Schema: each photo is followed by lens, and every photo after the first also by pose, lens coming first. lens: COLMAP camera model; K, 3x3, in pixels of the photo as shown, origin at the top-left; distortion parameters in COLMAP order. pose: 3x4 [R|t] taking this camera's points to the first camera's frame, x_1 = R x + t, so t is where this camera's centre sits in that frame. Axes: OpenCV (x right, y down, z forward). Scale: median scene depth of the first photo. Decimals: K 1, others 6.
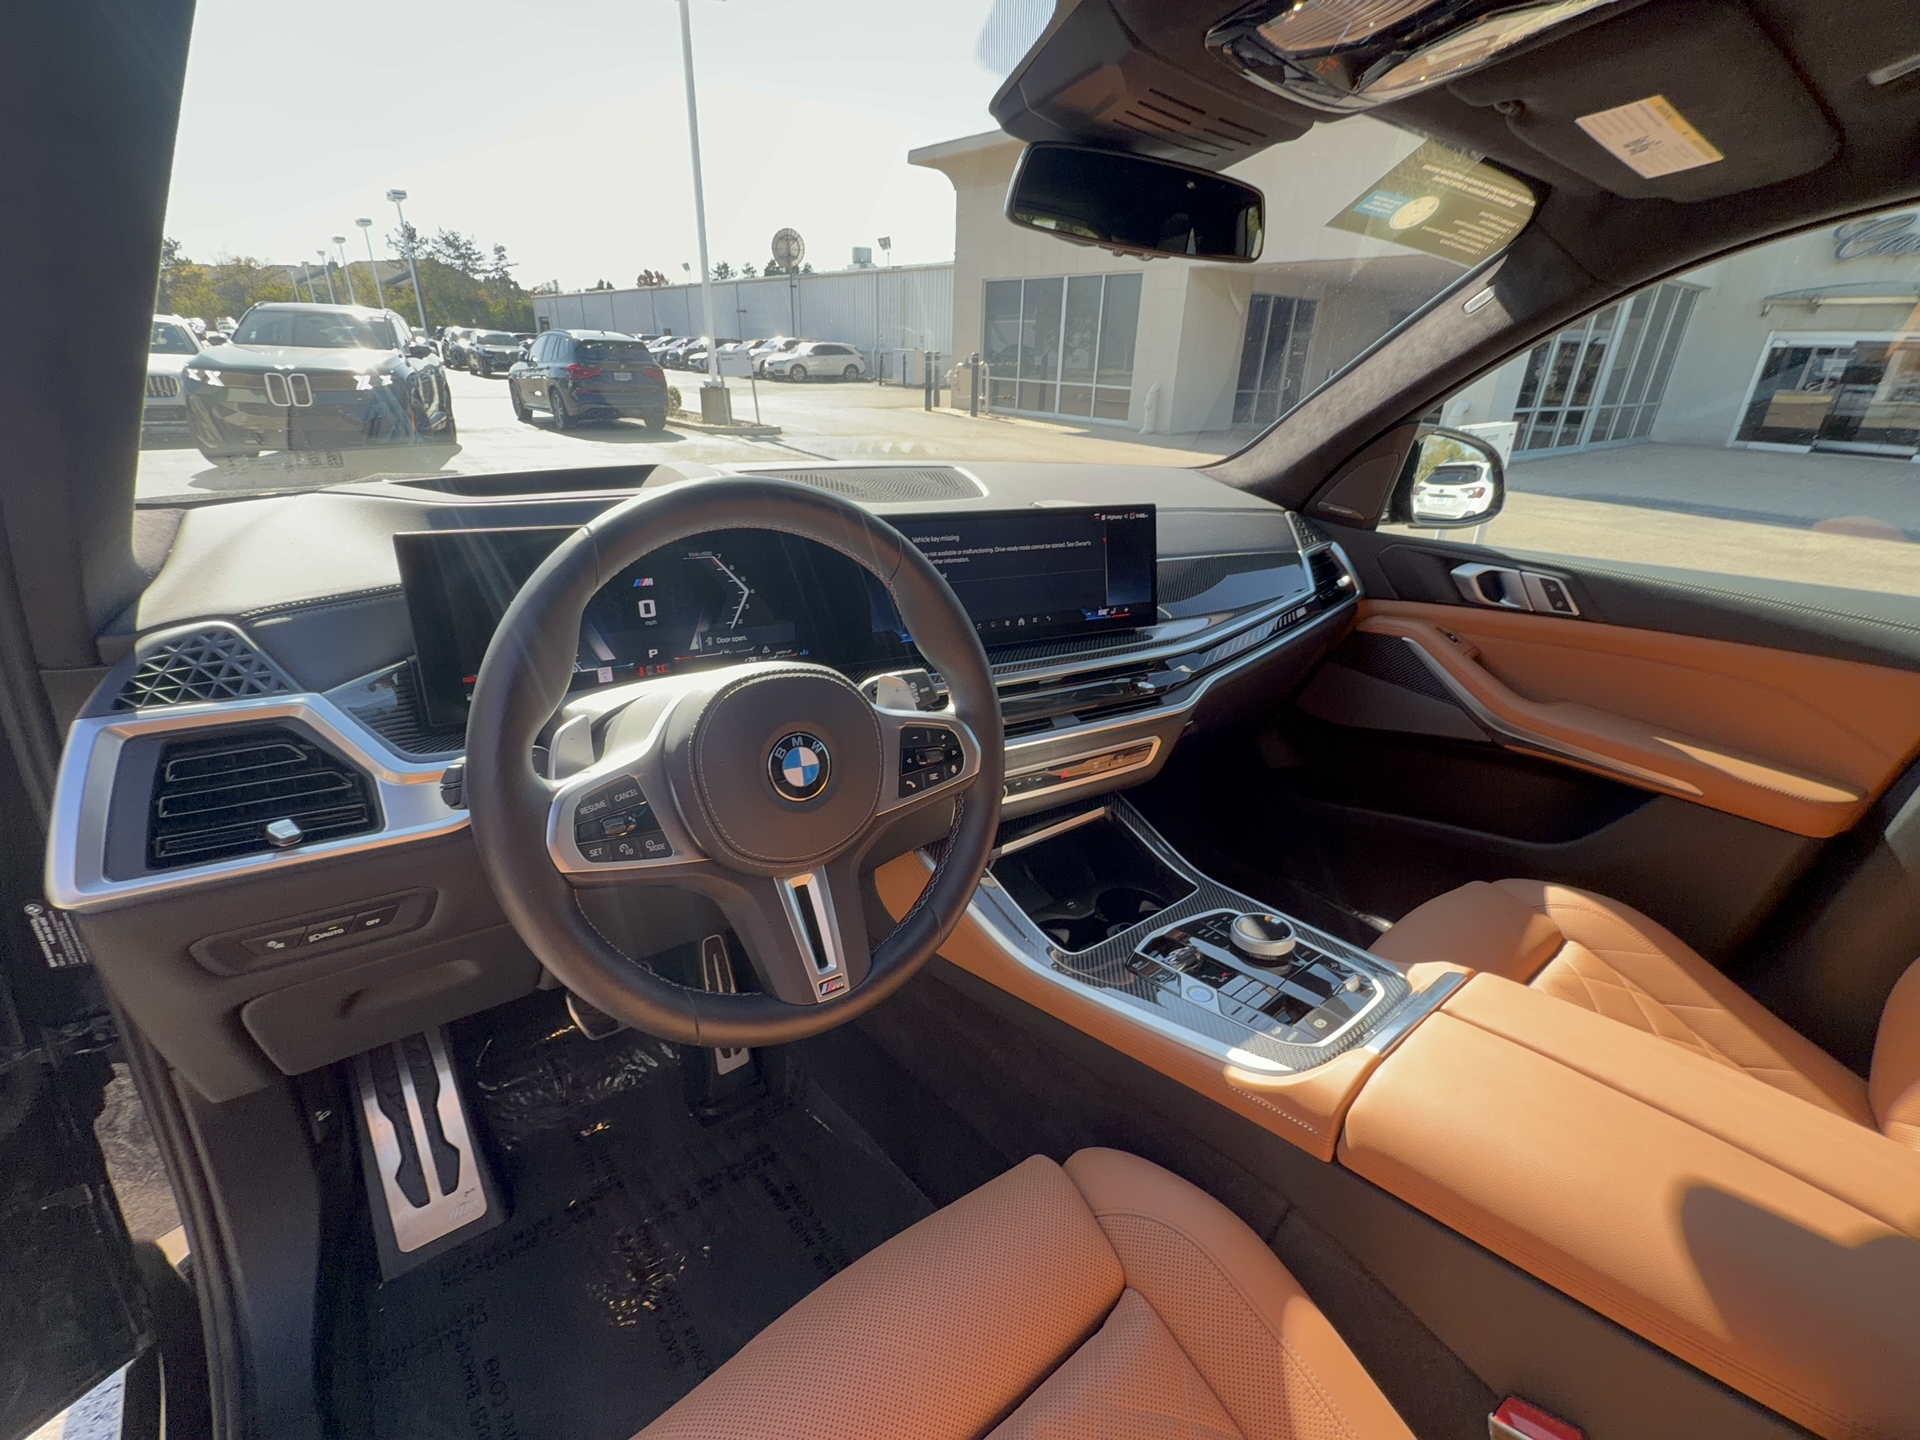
lens RADIAL K [[835.5, 0, 953.4], [0, 835.5, 722.6], [0, 0, 1]] dist [0.000663, 0.000369]
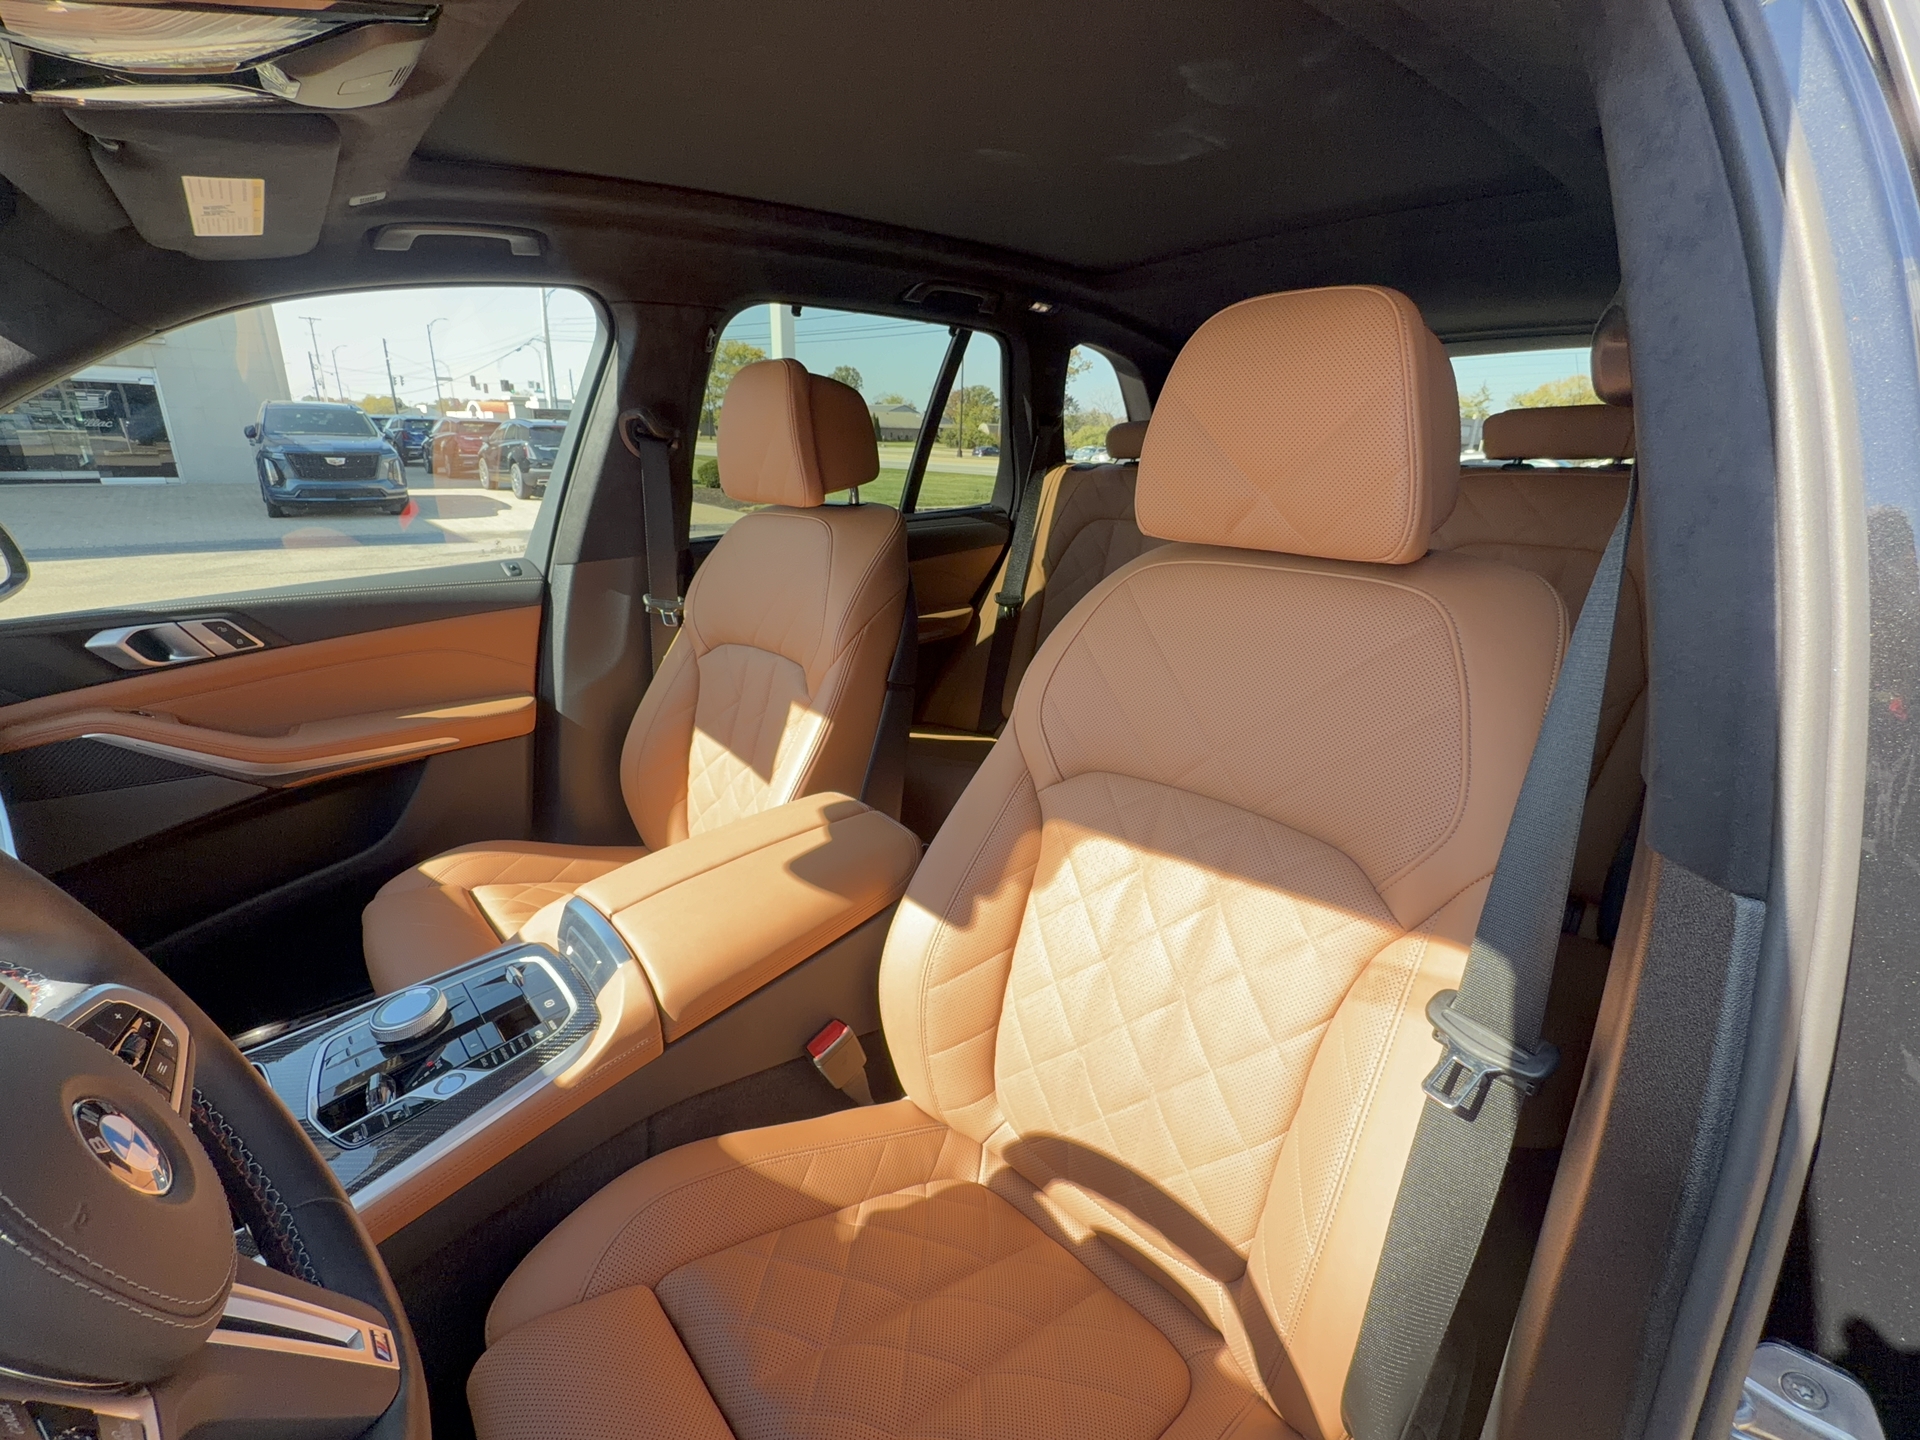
lens RADIAL K [[835.5, 0, 953.8], [0, 835.5, 721.8], [0, 0, 1]] dist [0.000663, 0.000369]
pose [[-0.032101, -0.354505, 0.934503, -0.287902], [0.383308, 0.859128, 0.339078, -0.077191], [-0.923063, 0.369087, 0.108306, 0.155057]]
